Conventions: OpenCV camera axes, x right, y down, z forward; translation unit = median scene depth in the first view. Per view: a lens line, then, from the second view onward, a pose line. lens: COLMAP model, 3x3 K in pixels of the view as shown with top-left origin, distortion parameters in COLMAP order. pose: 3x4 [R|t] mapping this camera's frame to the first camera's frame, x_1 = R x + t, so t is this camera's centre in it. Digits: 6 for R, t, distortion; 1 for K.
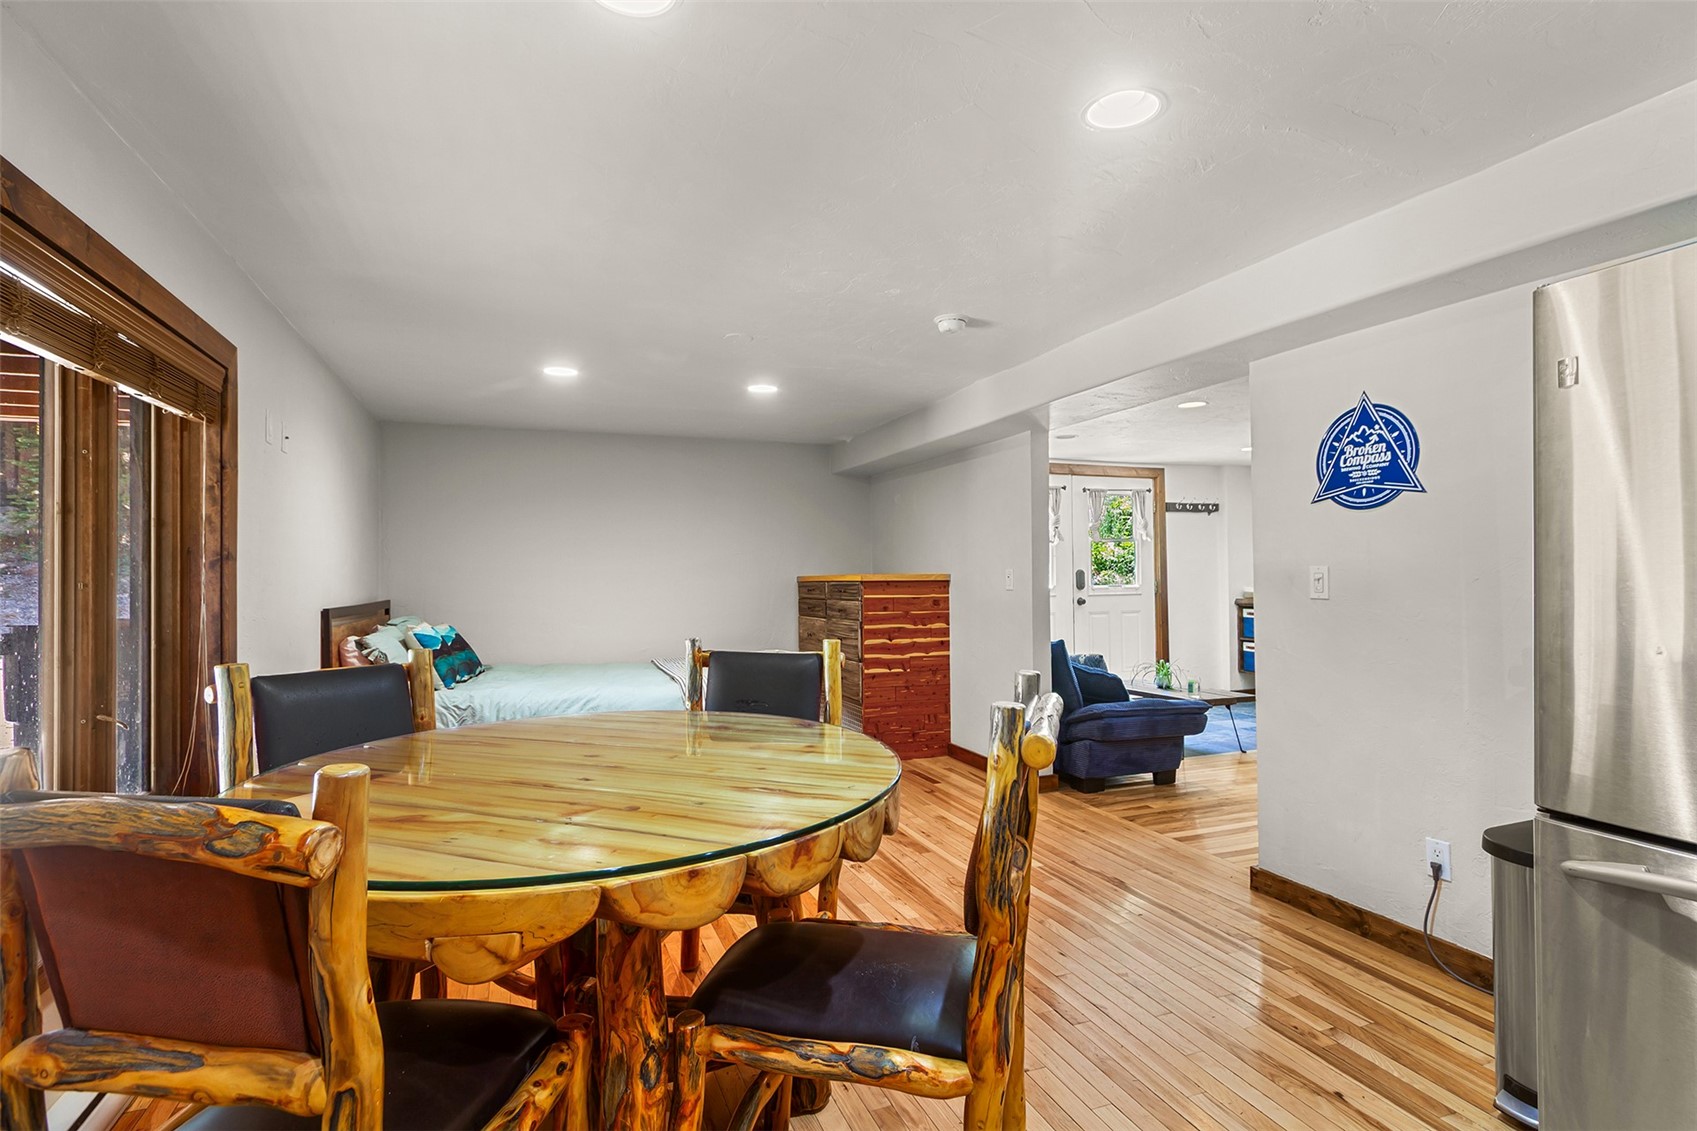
lens RADIAL K [[803.3, 0, 850.1], [0, 803.3, 565.6], [0, 0, 1]] dist [0.009129, -0.000701]
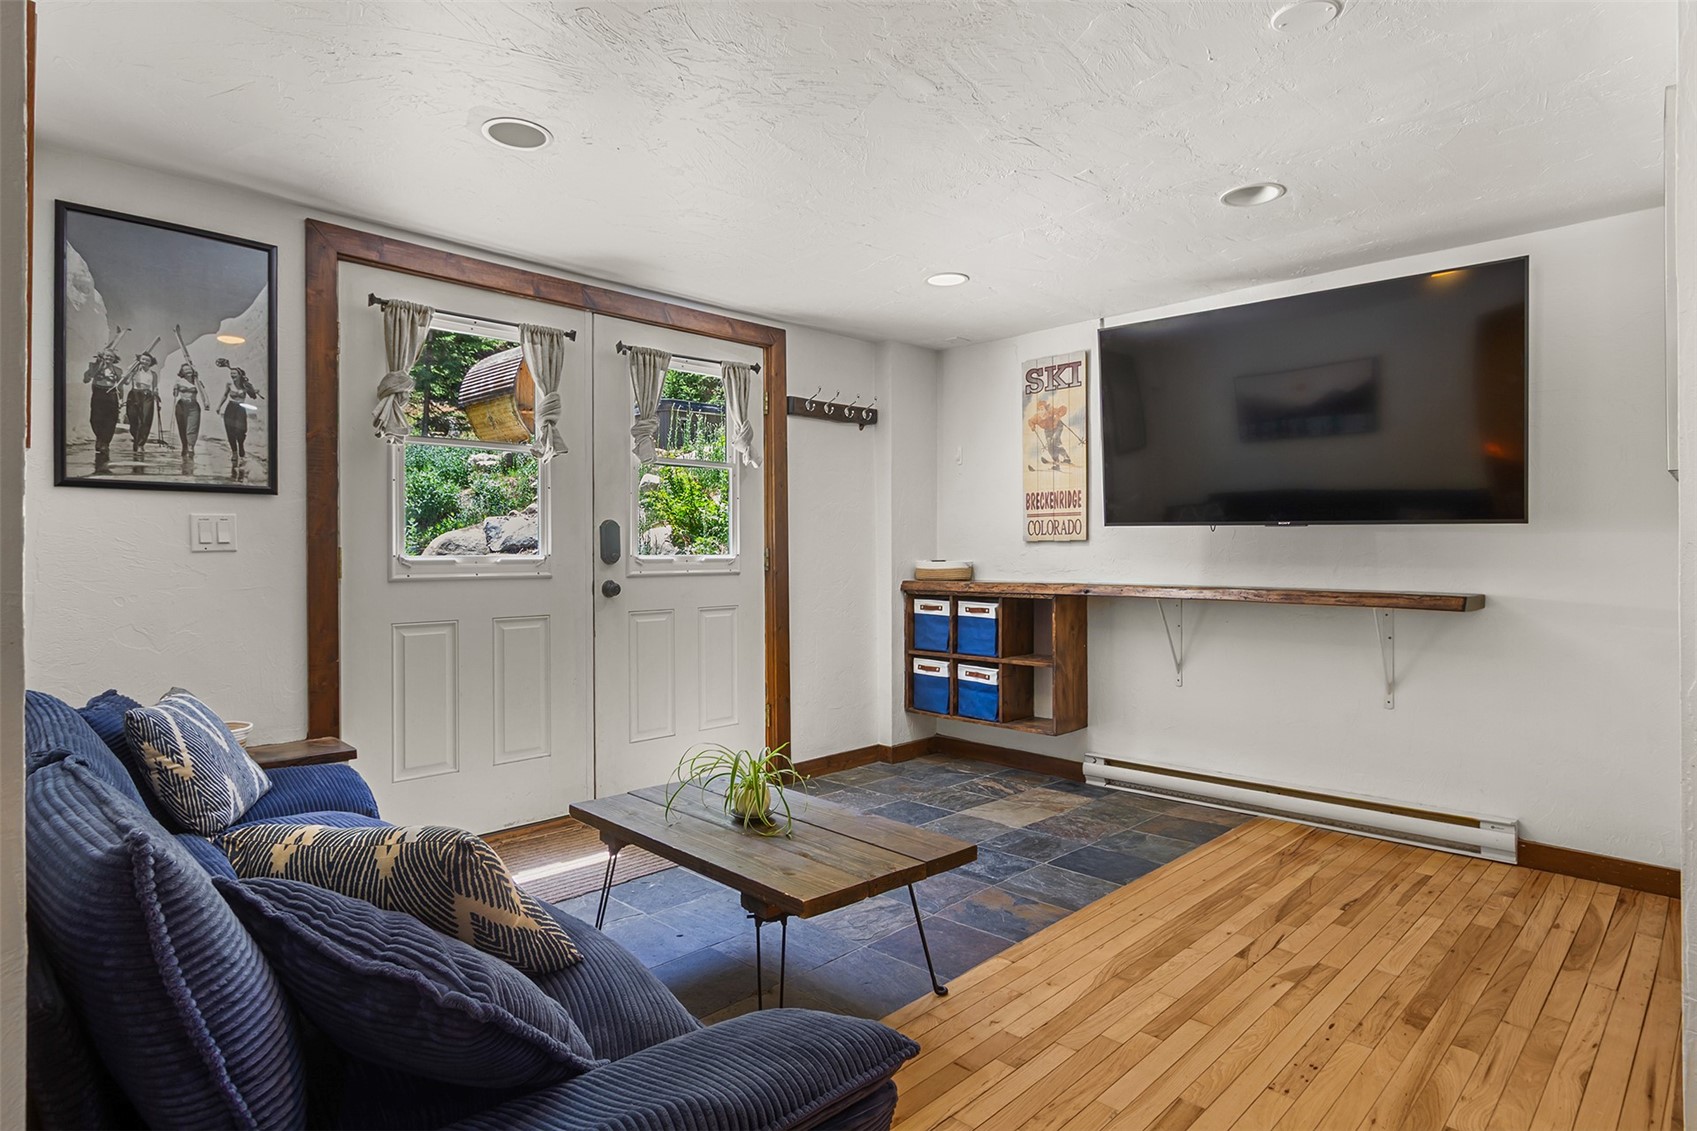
lens RADIAL K [[927.5, 0, 846.4], [0, 927.5, 555.2], [0, 0, 1]] dist [0.014732, -0.002297]
pose [[0.912925, 0.005389, 0.408092, 0.184634], [-0.011074, 0.999872, 0.011569, 0.016559], [-0.407977, -0.015080, 0.912868, 0.438990]]
